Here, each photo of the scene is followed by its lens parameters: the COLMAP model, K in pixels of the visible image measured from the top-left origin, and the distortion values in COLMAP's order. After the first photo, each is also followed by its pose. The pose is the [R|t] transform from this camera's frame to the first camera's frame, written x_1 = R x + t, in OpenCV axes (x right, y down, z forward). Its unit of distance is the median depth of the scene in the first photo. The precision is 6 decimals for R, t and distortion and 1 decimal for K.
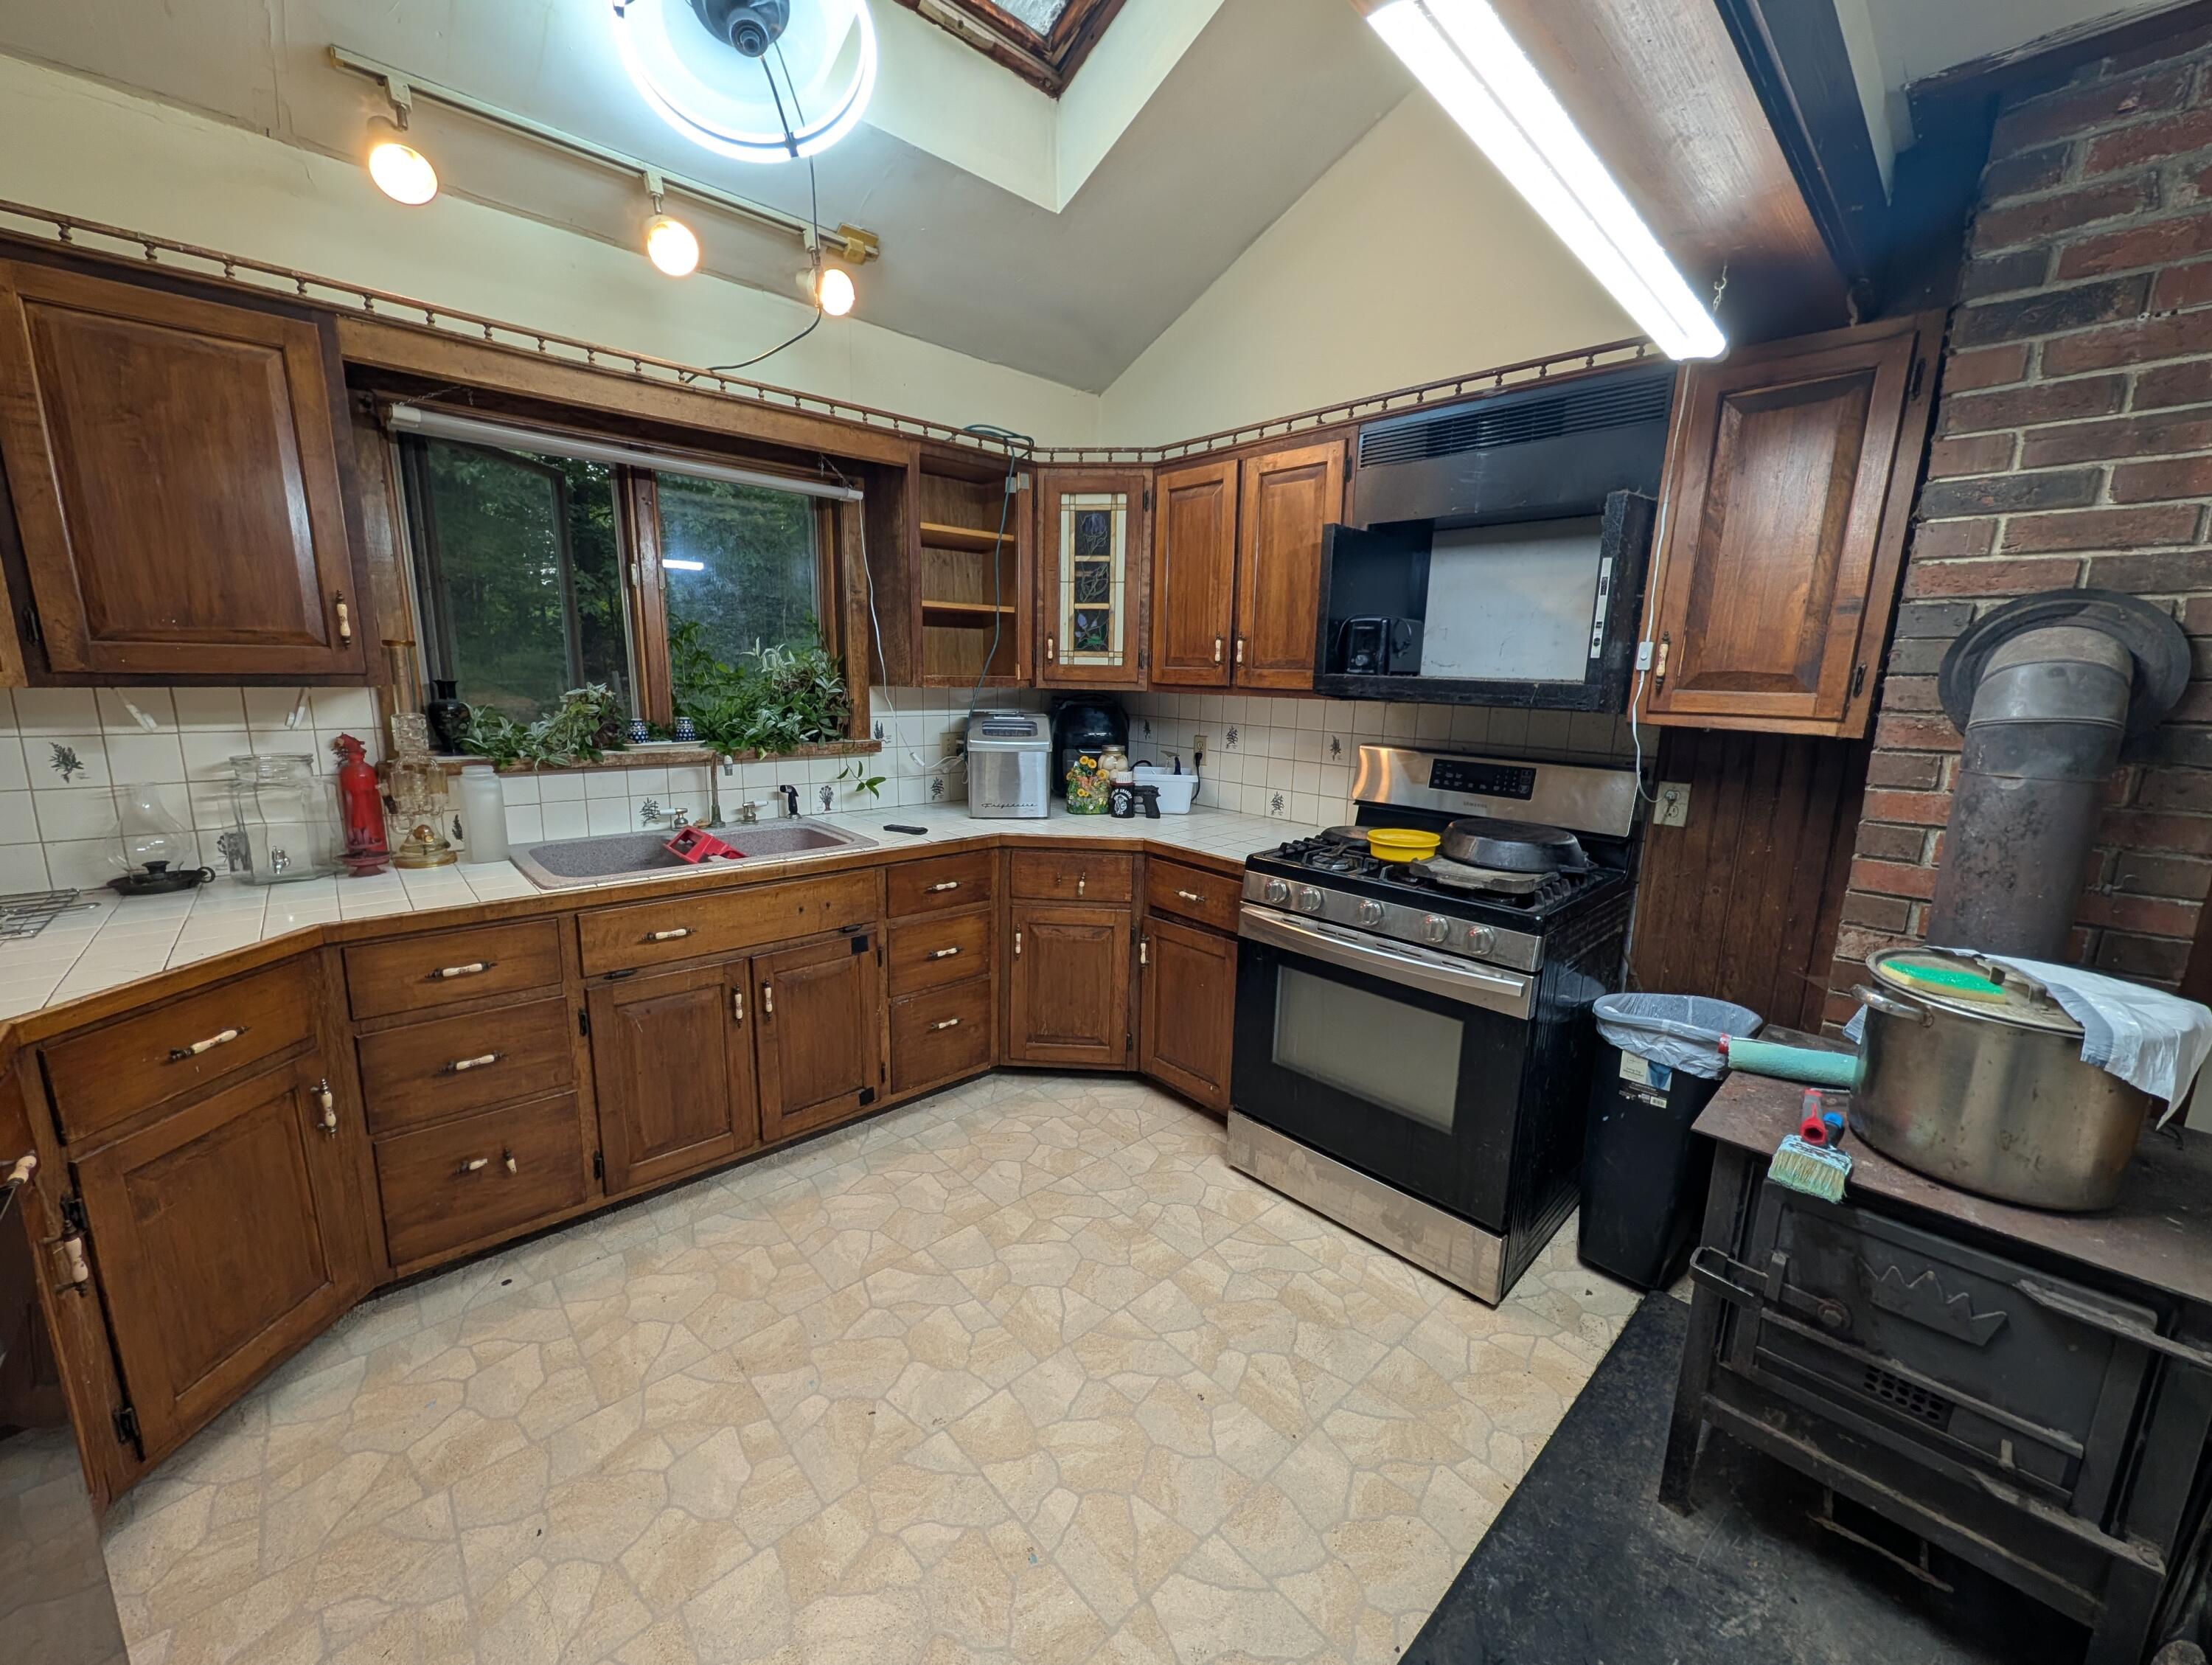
lens RADIAL K [[849.2, 0, 1116.6], [0, 849.2, 828.4], [0, 0, 1]] dist [0.000057, -0.000059]
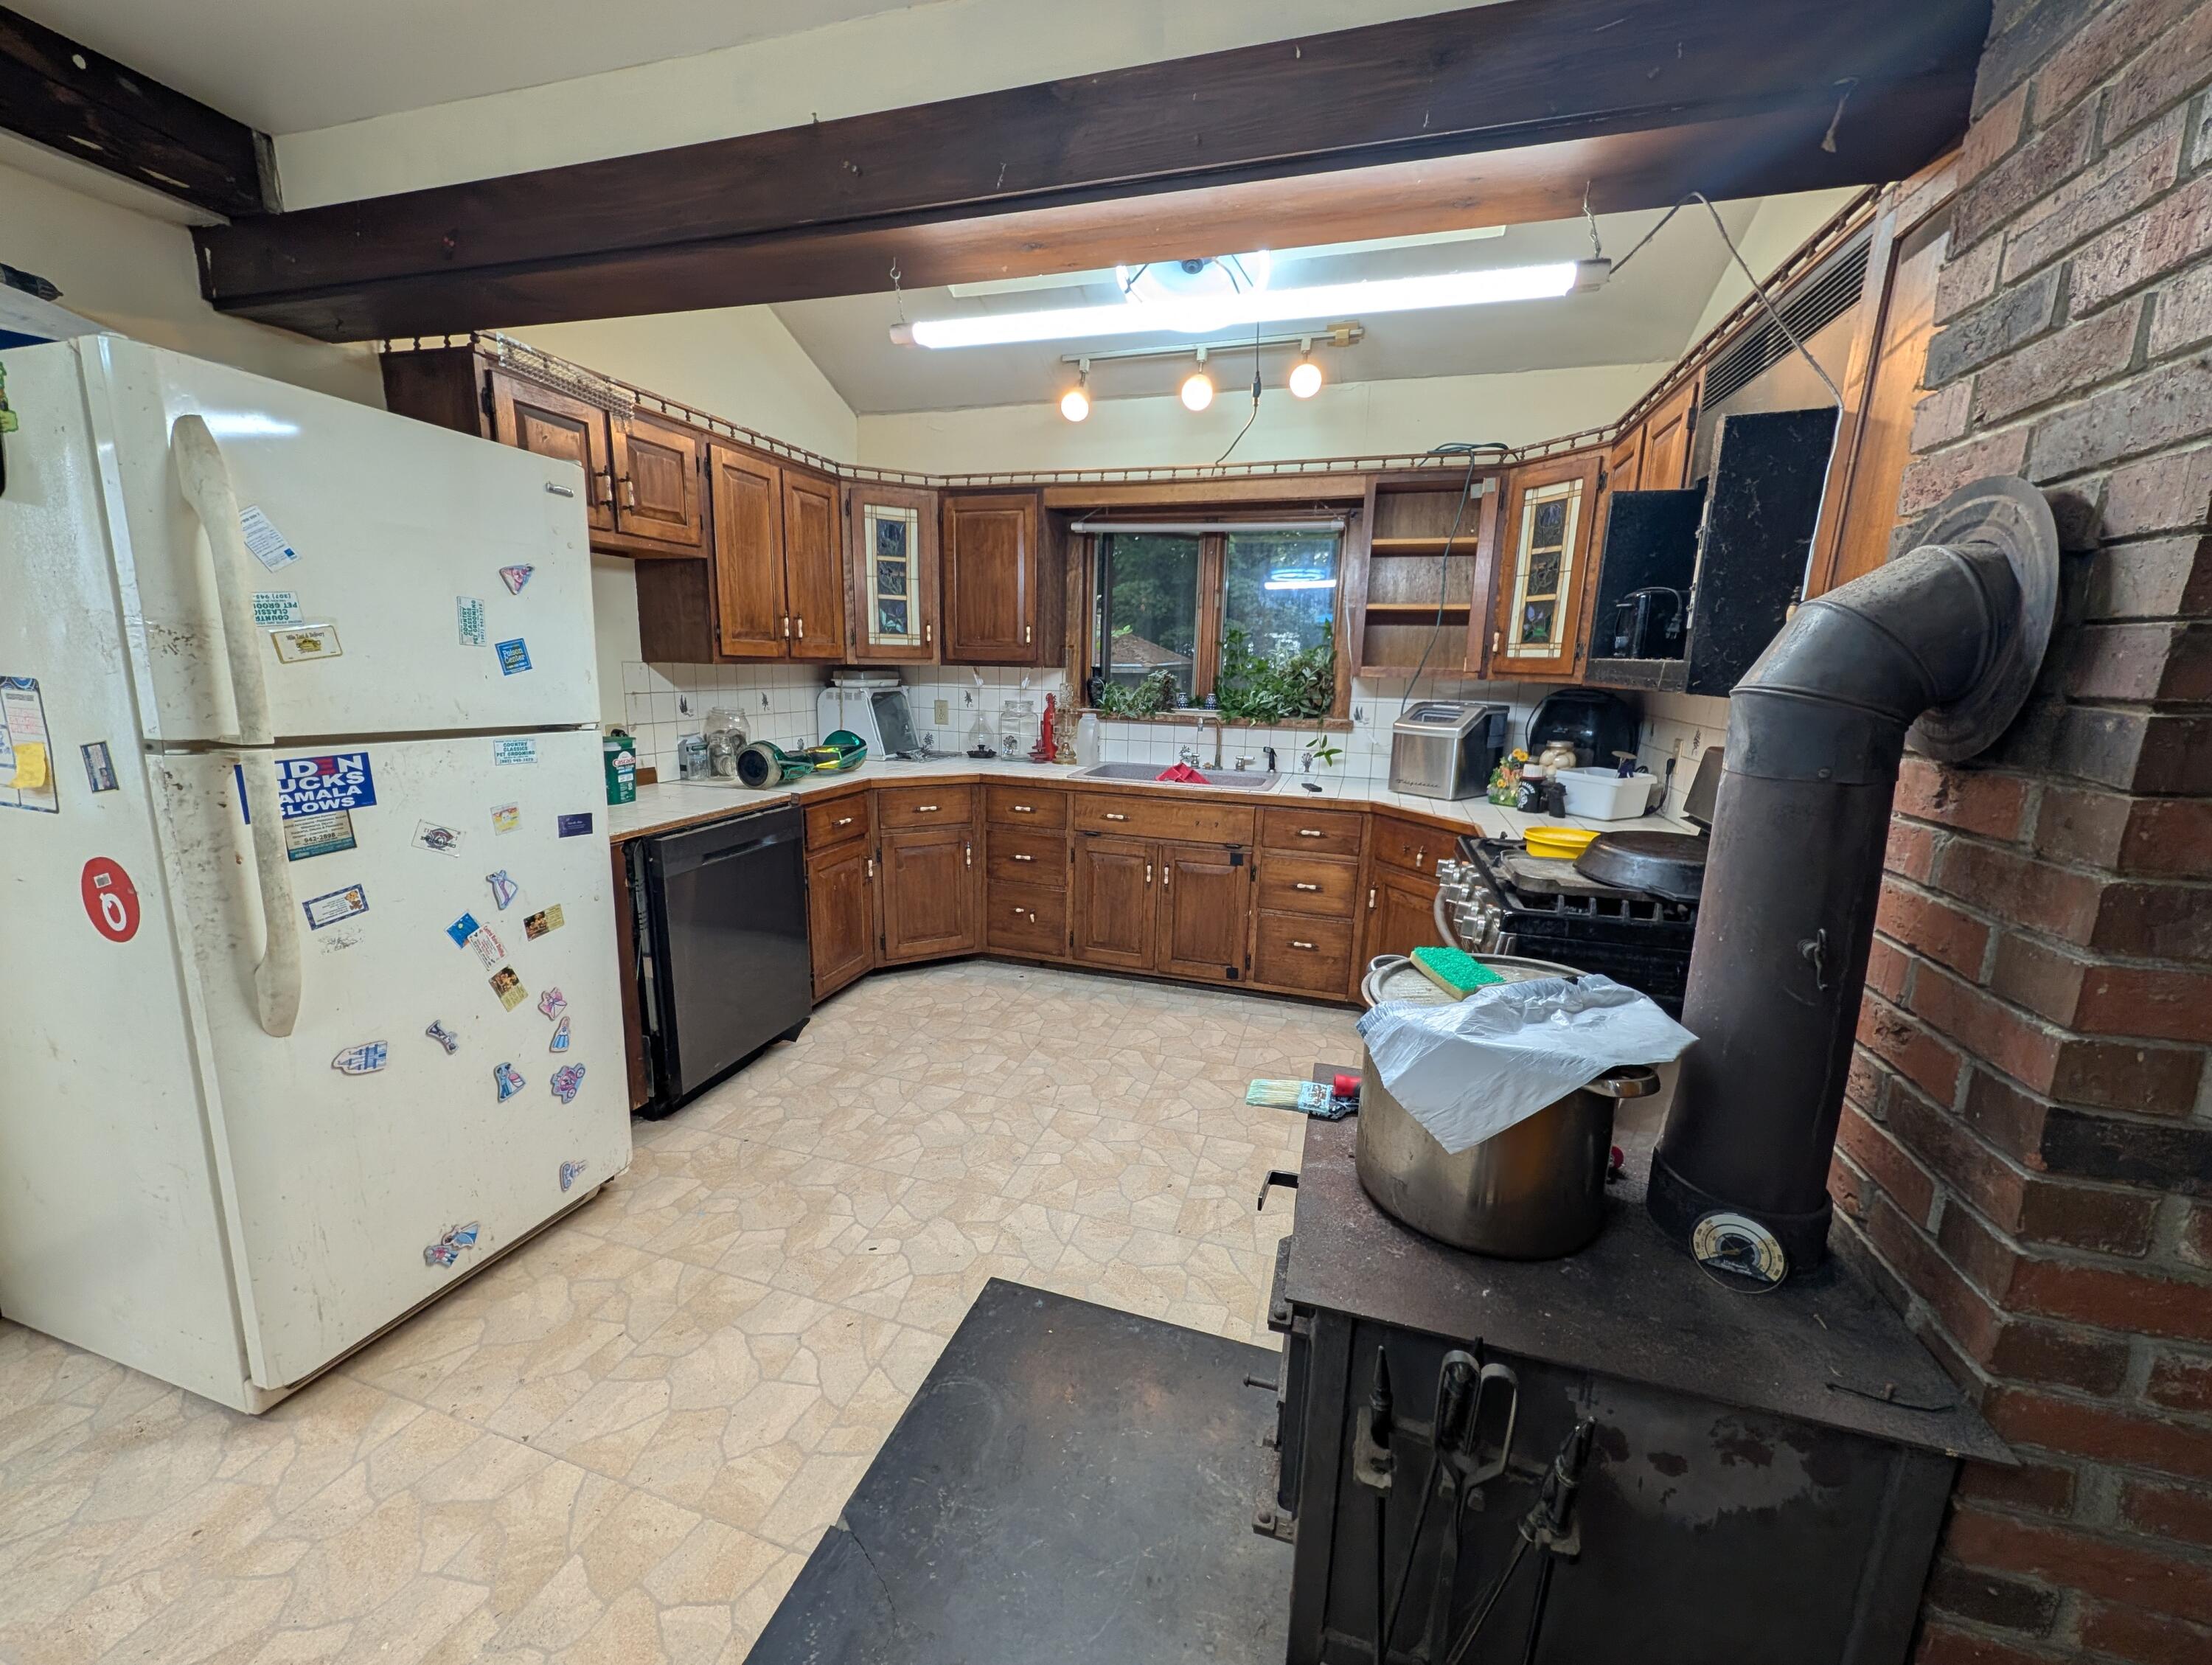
lens RADIAL K [[849.2, 0, 1111.4], [0, 849.2, 829.7], [0, 0, 1]] dist [0.000057, -0.000059]
pose [[0.503000, 0.160580, -0.849238, 0.723135], [-0.171509, 0.981593, 0.084023, 0.008497], [0.847098, 0.103389, 0.521283, 0.100973]]
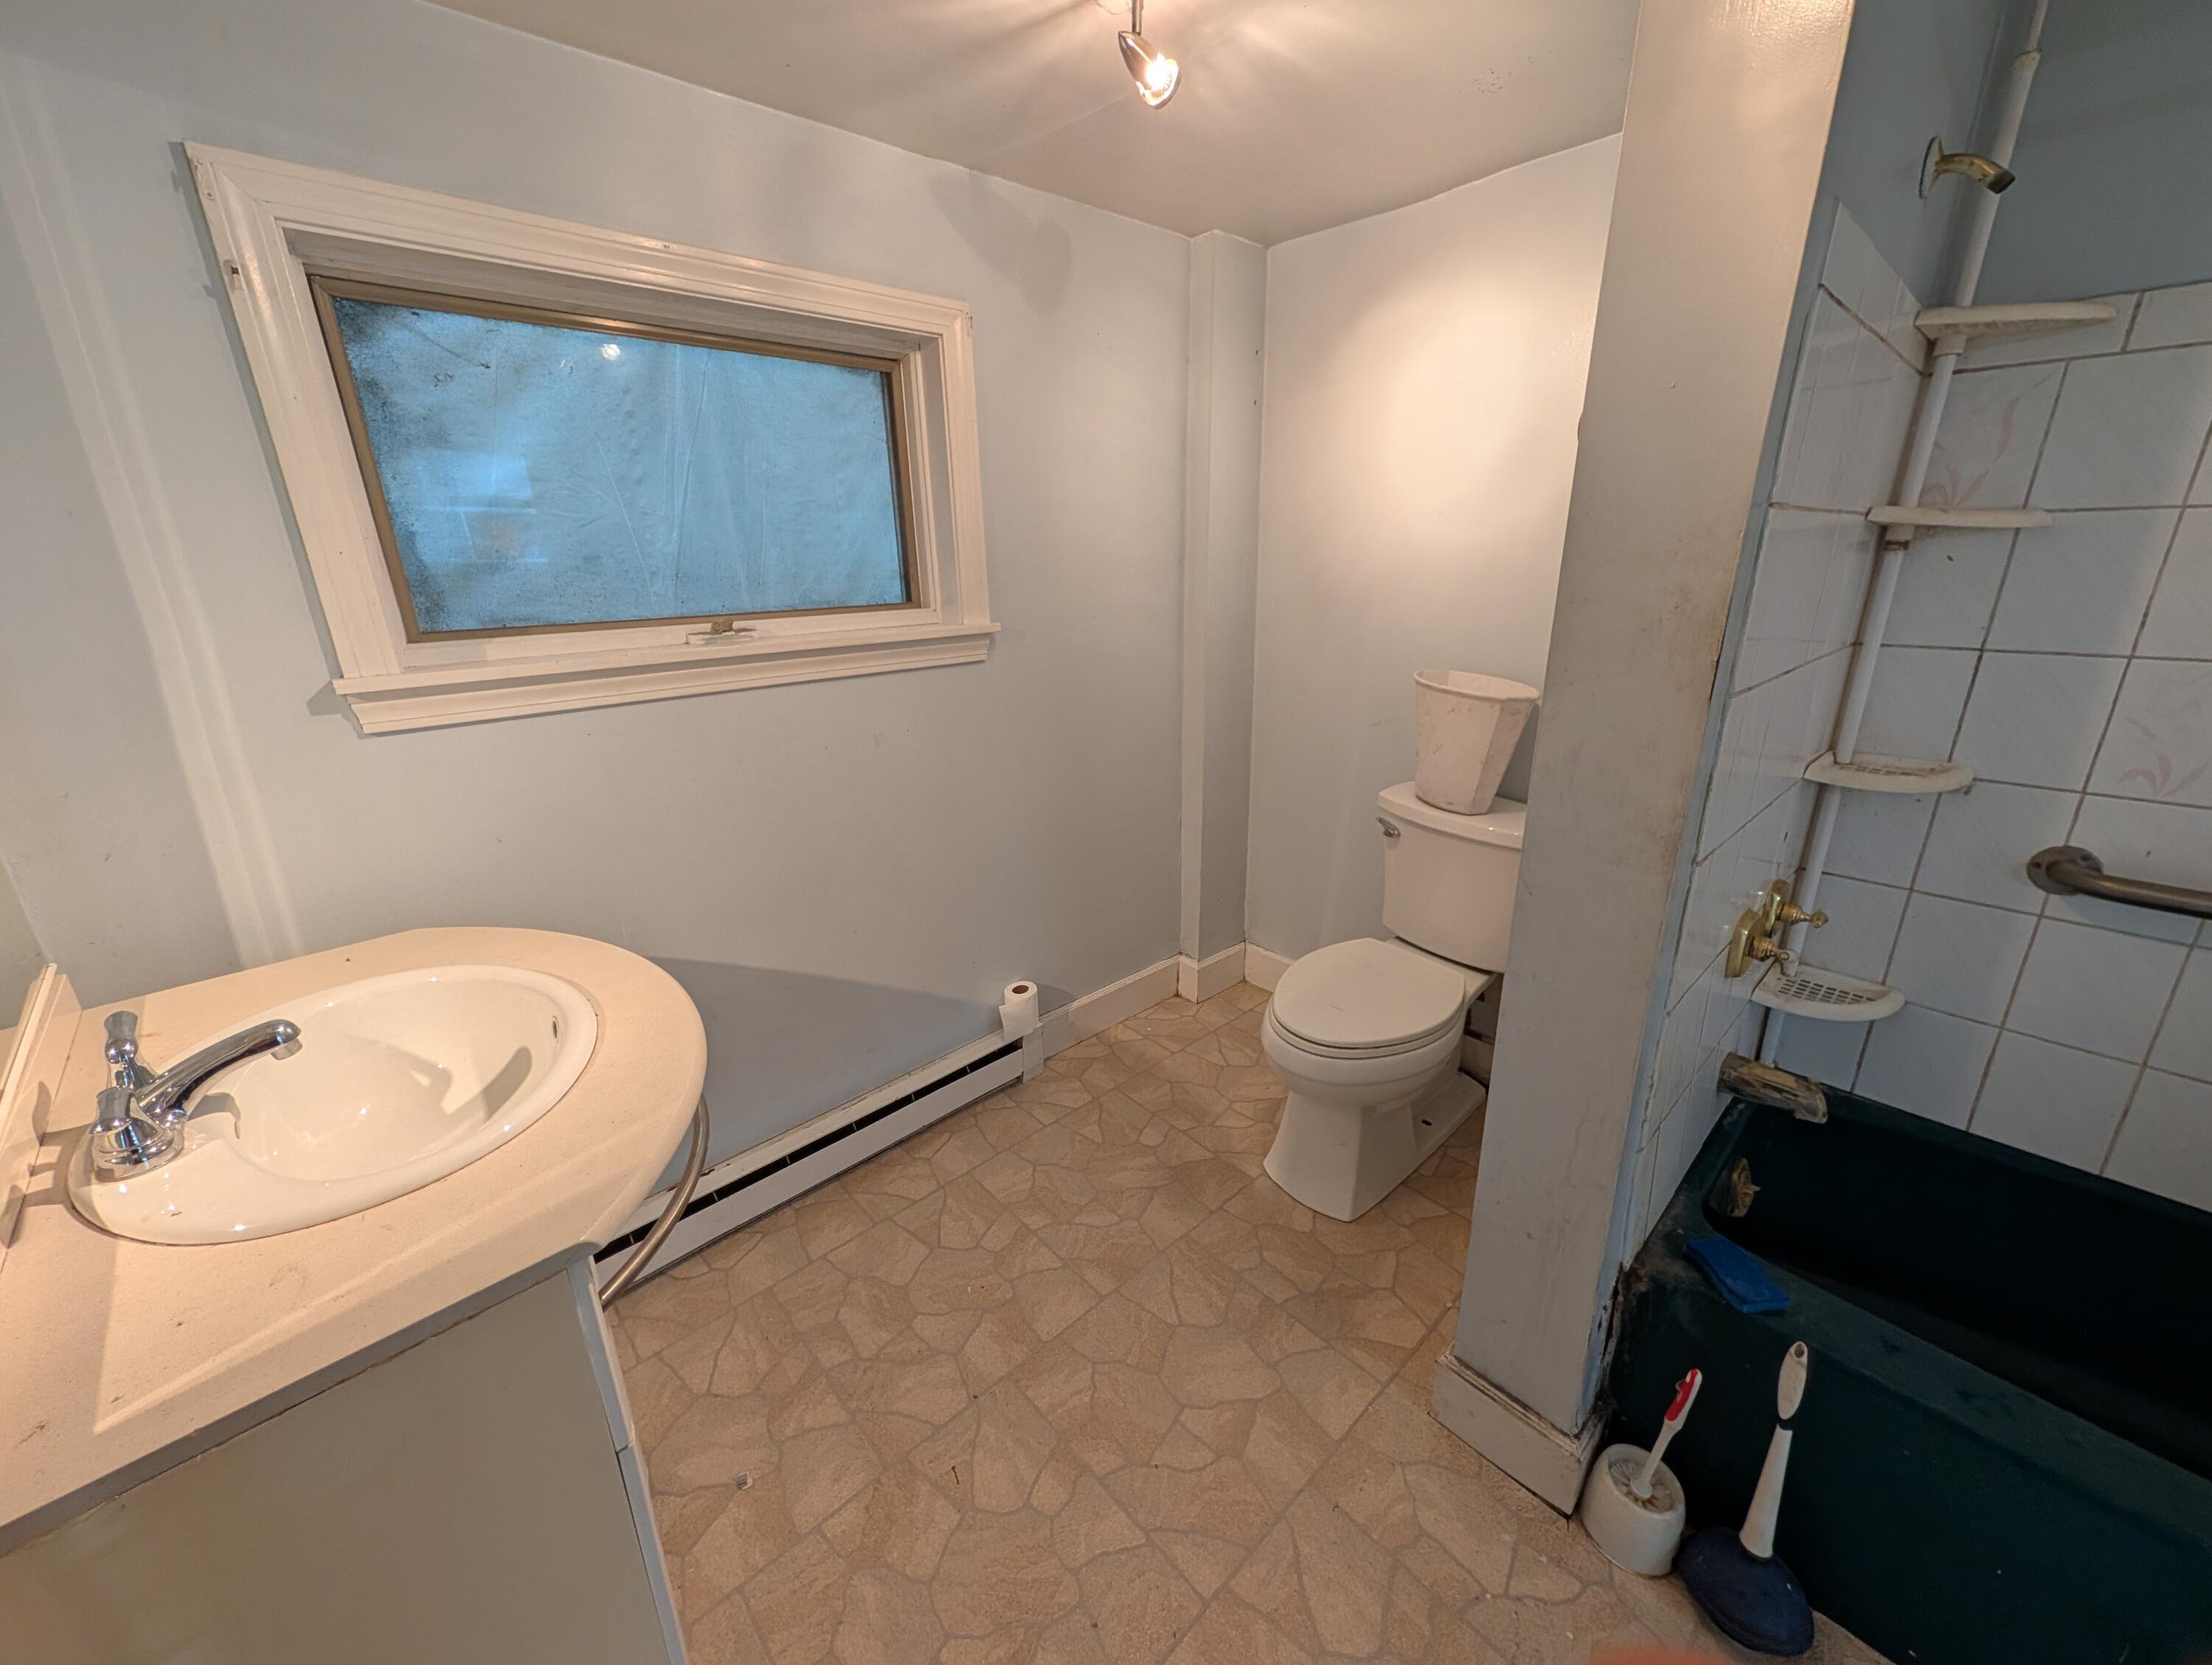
lens RADIAL K [[849.2, 0, 1111.3], [0, 849.2, 827.7], [0, 0, 1]] dist [0.000057, -0.000059]
pose [[-0.999955, -0.005738, 0.007580, -0.393192], [-0.001307, 0.872754, 0.488159, -0.144926], [-0.009417, 0.488127, -0.872722, 0.758477]]
